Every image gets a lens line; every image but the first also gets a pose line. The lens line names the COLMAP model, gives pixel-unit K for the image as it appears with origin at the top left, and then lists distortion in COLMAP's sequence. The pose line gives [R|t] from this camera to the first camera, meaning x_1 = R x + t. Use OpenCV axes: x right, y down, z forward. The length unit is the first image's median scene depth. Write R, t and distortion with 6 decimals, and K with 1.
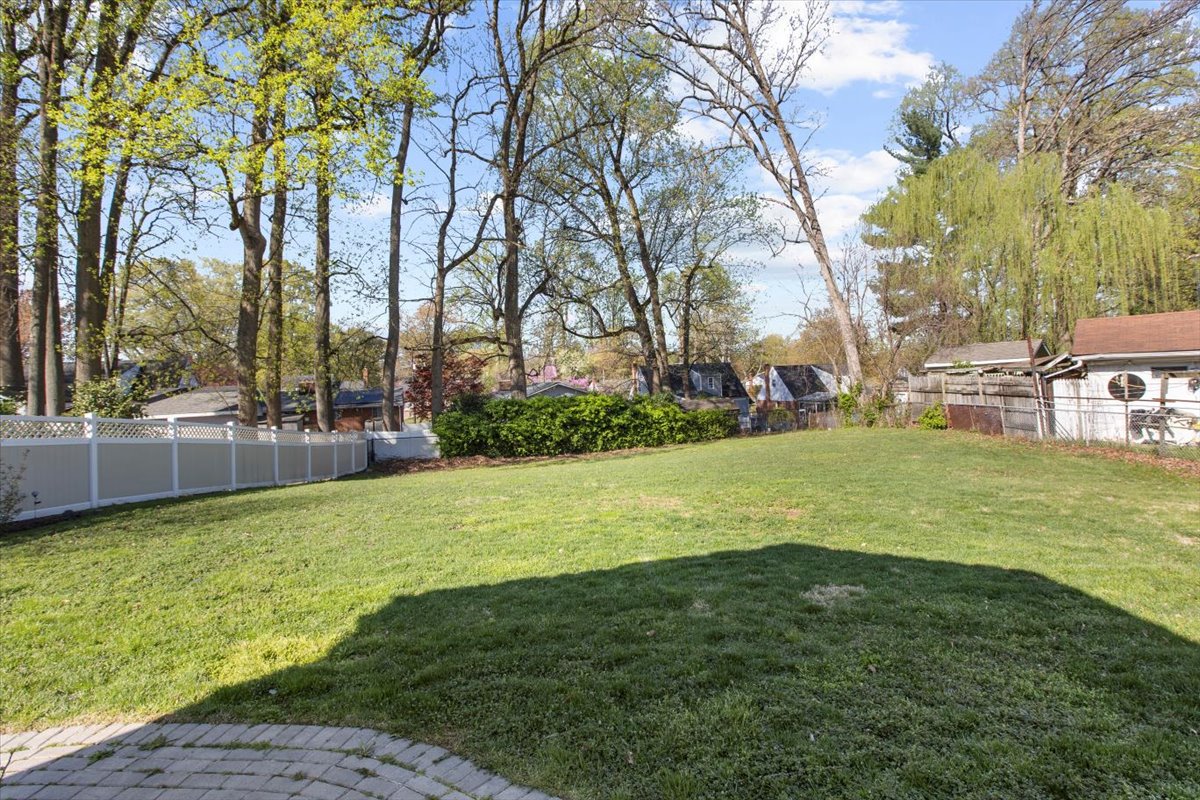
lens RADIAL K [[573.6, 0, 611.8], [0, 573.6, 359.5], [0, 0, 1]] dist [-0.001115, 0.000611]
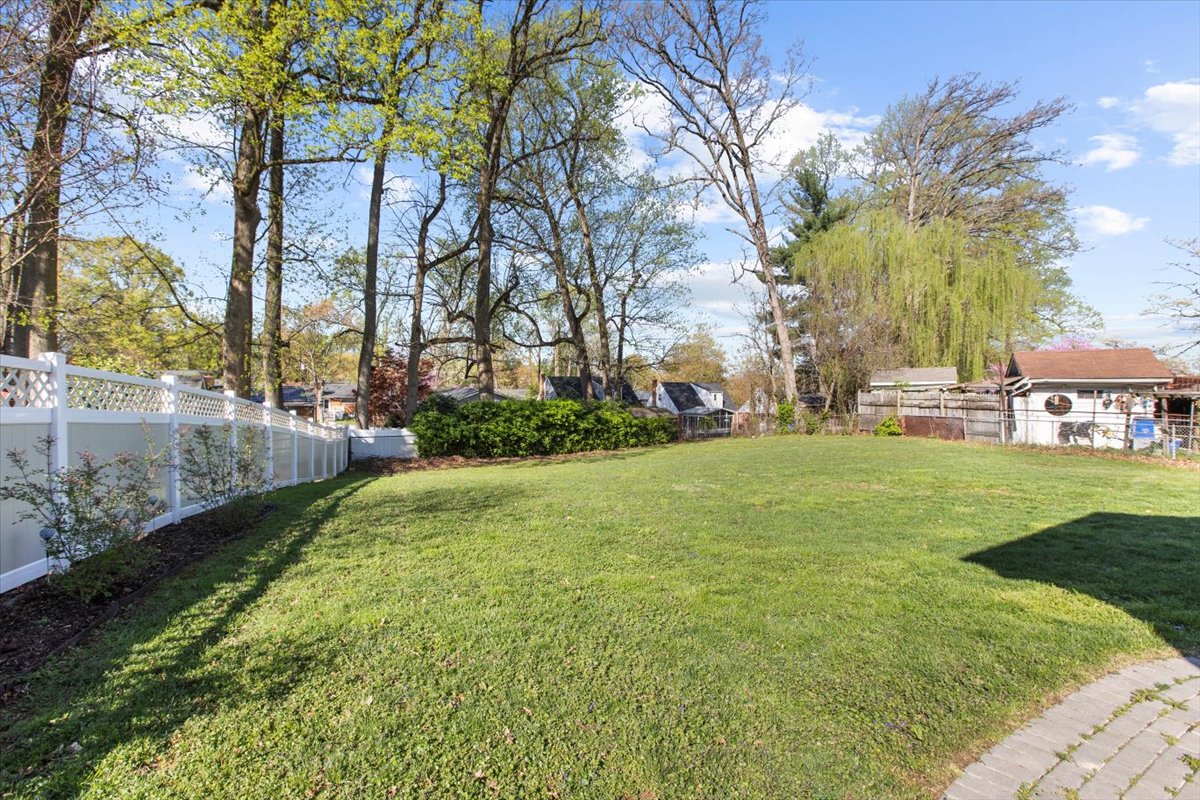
lens RADIAL K [[535.3, 0, 597.9], [0, 535.3, 395.7], [0, 0, 1]] dist [0.002708, -0.000187]
pose [[0.969184, 0.037368, 0.243489, -0.219992], [-0.046937, 0.998332, 0.033614, 0.018793], [-0.241827, -0.044007, 0.969321, 0.034356]]
